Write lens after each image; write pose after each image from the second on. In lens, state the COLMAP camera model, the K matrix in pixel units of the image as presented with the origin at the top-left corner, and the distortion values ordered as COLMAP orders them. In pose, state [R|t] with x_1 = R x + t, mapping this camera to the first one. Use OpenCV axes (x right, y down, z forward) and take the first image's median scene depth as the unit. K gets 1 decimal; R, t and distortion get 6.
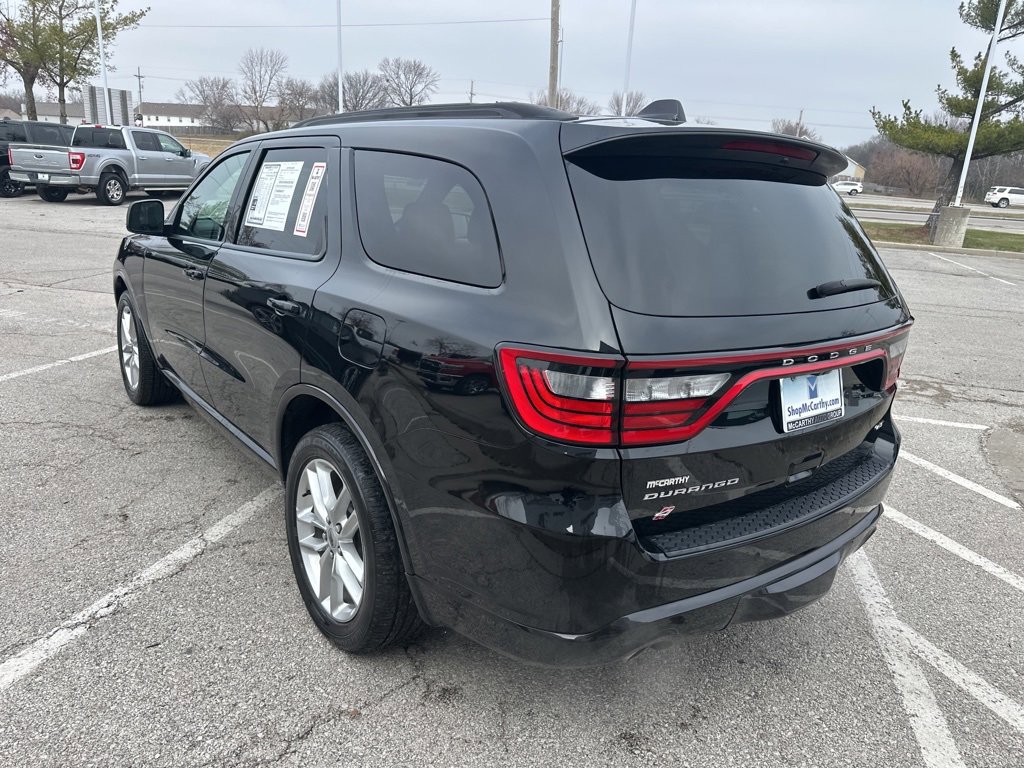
lens RADIAL K [[723.7, 0, 515.8], [0, 723.7, 383.0], [0, 0, 1]] dist [0.009467, -0.010832]
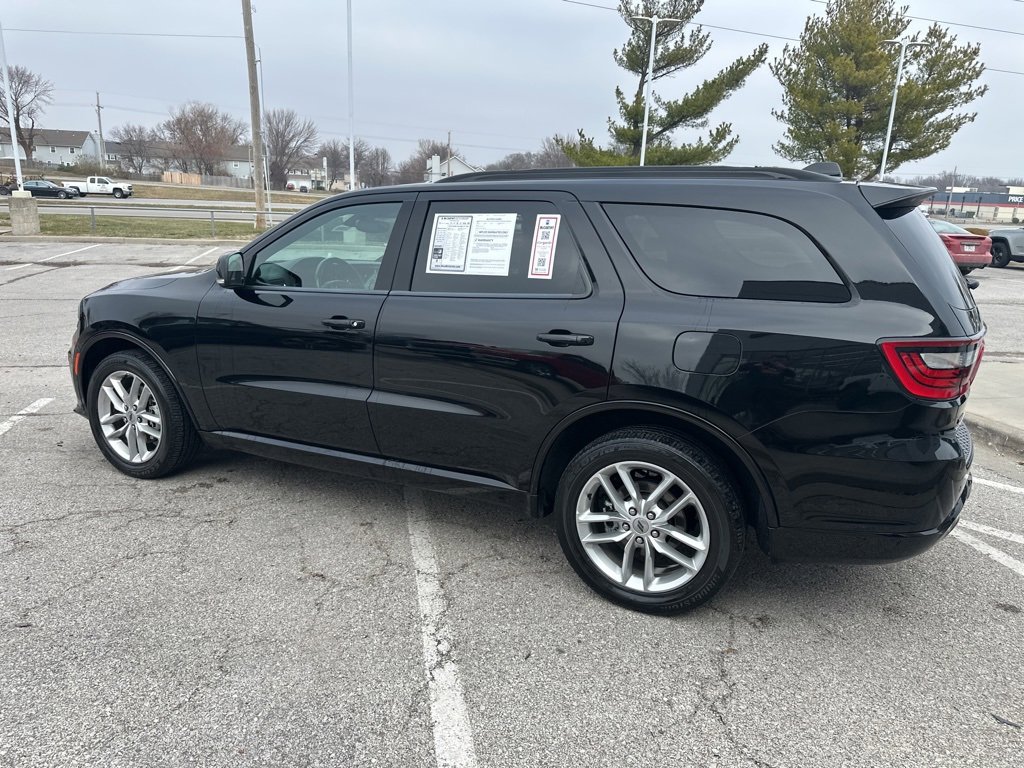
lens RADIAL K [[715.3, 0, 515.7], [0, 715.3, 382.0], [0, 0, 1]] dist [0.039297, -0.045279]
pose [[0.899035, -0.132139, 0.417462, -0.787325], [0.140937, 0.989970, 0.009836, -0.054778], [-0.414574, 0.049993, 0.908641, -0.004203]]
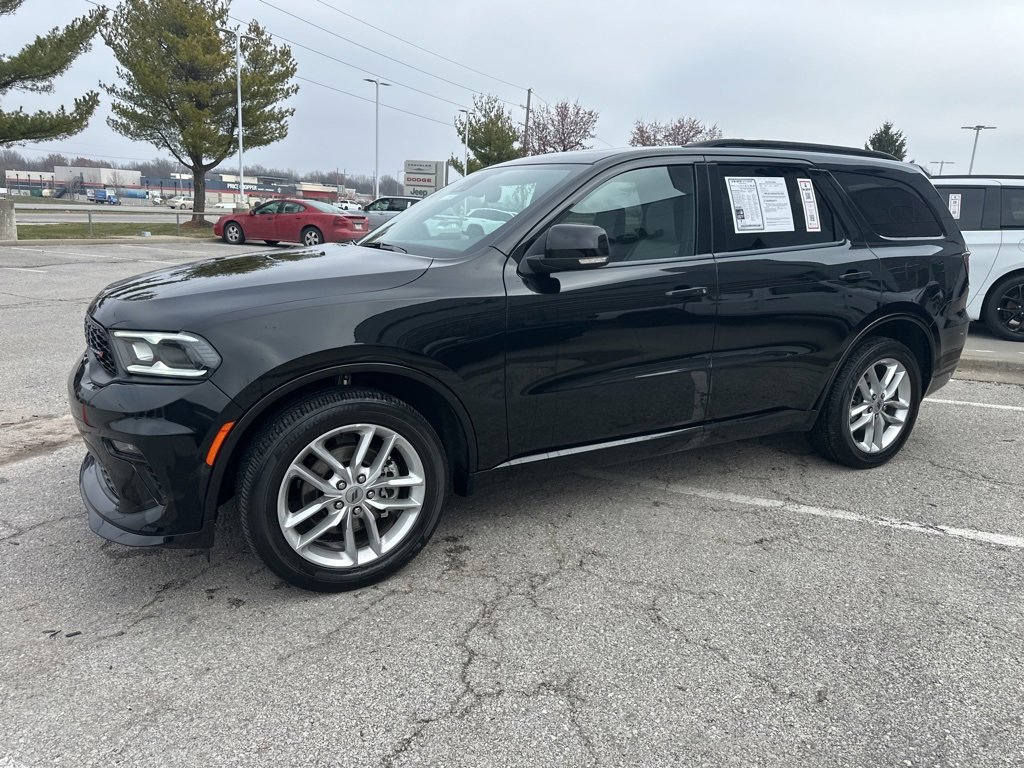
lens RADIAL K [[710.9, 0, 512.0], [0, 710.9, 384.0], [0, 0, 1]] dist [0.032829, -0.039655]
pose [[0.156557, -0.279042, 0.947431, -1.693404], [0.256751, 0.937779, 0.233773, -0.380350], [-0.953713, 0.206655, 0.218461, 1.252649]]
